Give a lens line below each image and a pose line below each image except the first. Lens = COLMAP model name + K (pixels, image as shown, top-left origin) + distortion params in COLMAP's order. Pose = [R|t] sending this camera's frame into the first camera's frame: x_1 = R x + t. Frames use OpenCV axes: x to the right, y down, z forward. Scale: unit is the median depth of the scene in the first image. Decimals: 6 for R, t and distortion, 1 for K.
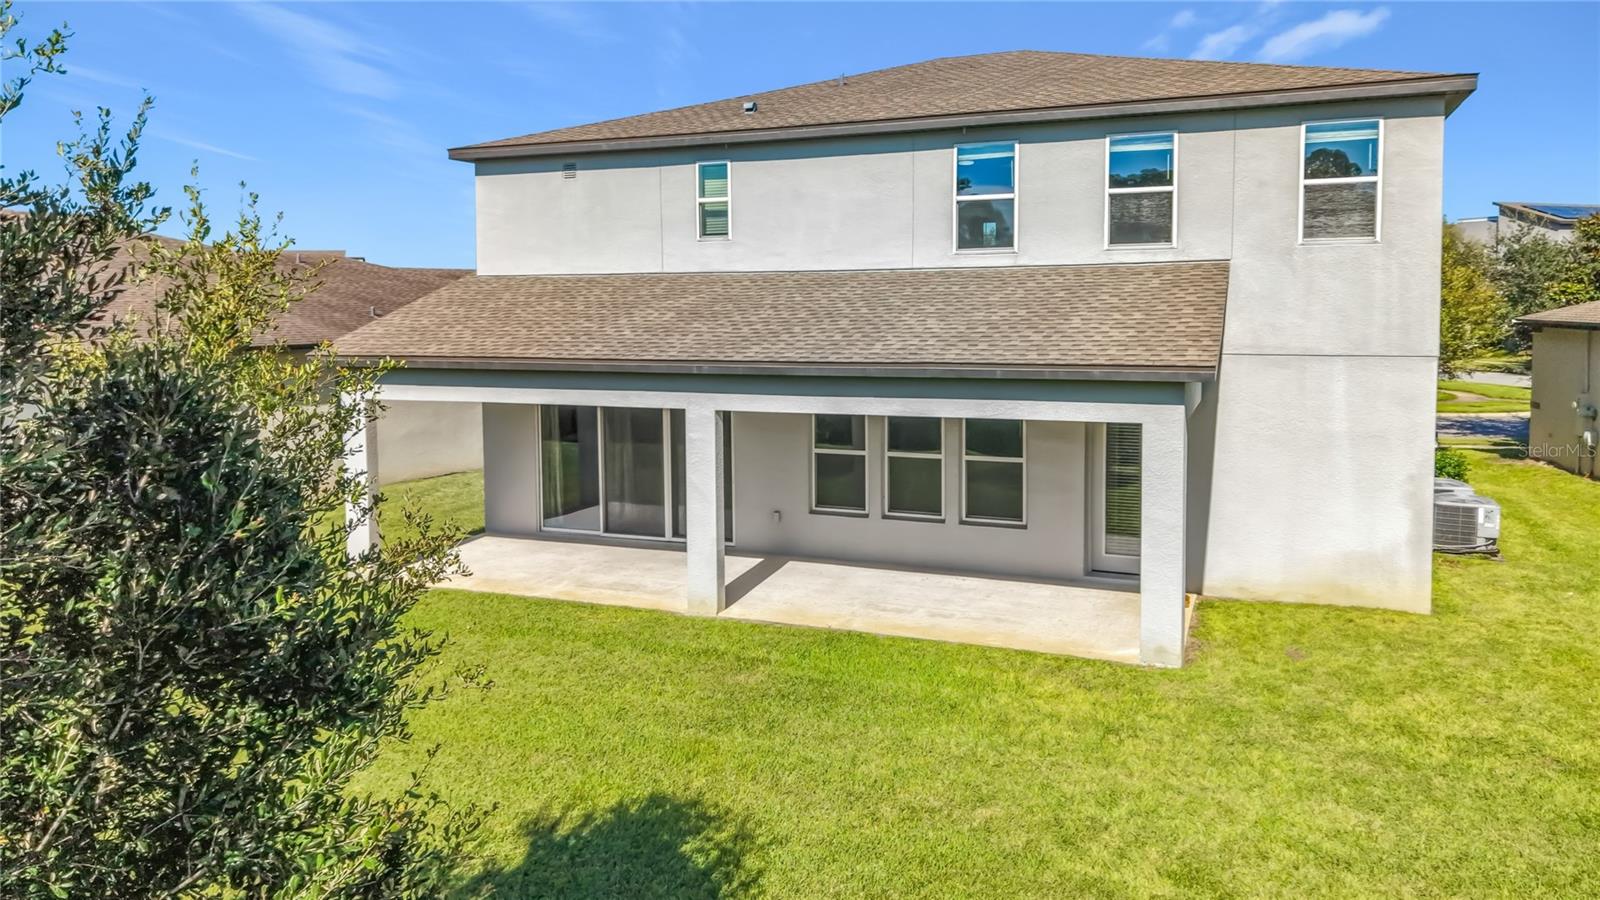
lens RADIAL K [[1138.5, 0, 793.0], [0, 1138.5, 418.8], [0, 0, 1]] dist [0.018002, -0.021884]
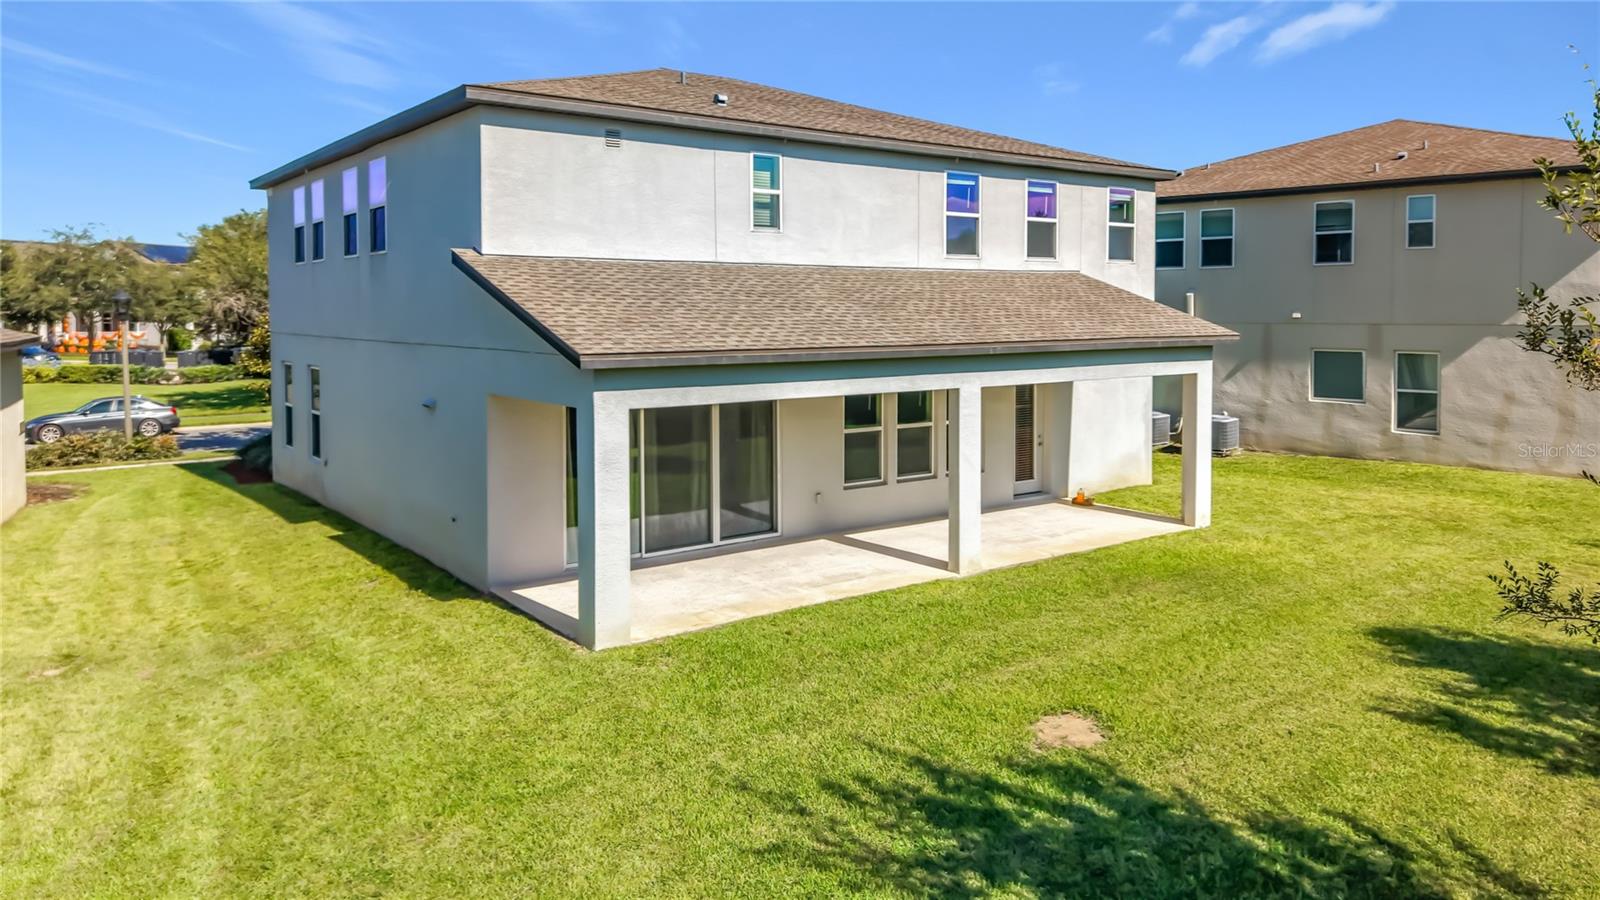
lens RADIAL K [[1138.5, 0, 806.3], [0, 1138.5, 341.2], [0, 0, 1]] dist [0.018002, -0.021884]
pose [[0.501019, -0.018064, 0.865248, -0.944253], [0.086711, 0.995799, -0.029420, -0.028685], [-0.861081, 0.089767, 0.500481, 0.489609]]
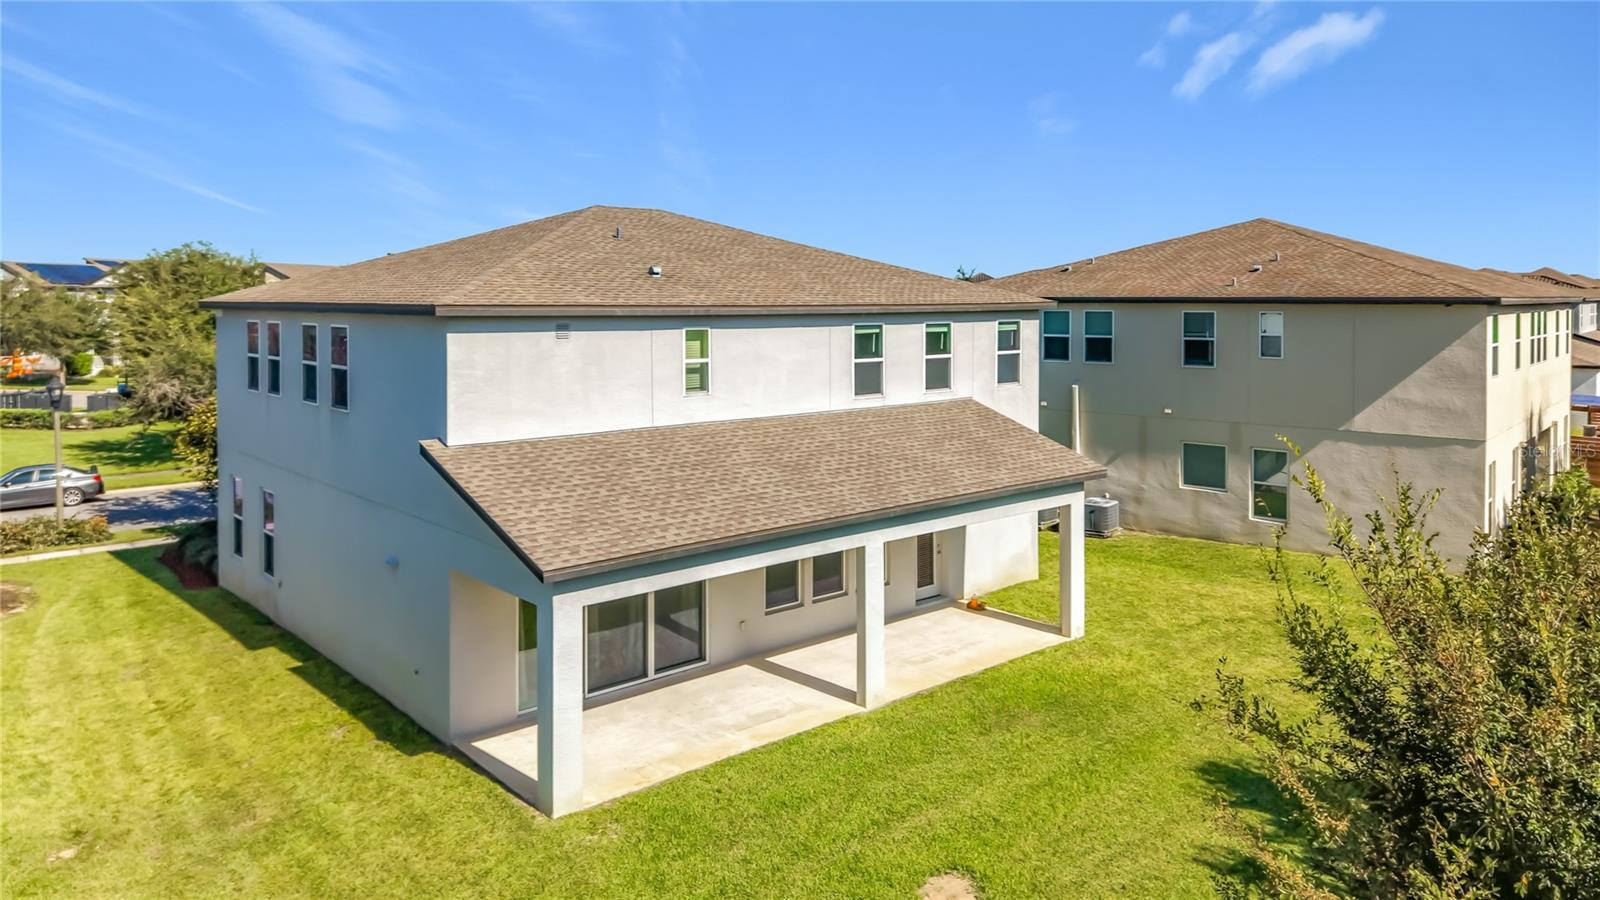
lens RADIAL K [[1138.5, 0, 813.0], [0, 1138.5, 307.6], [0, 0, 1]] dist [0.018002, -0.021884]
pose [[0.430551, 0.001536, 0.902565, -1.070821], [0.090915, 0.994839, -0.045063, -0.186510], [-0.897975, 0.101459, 0.428189, 0.411185]]
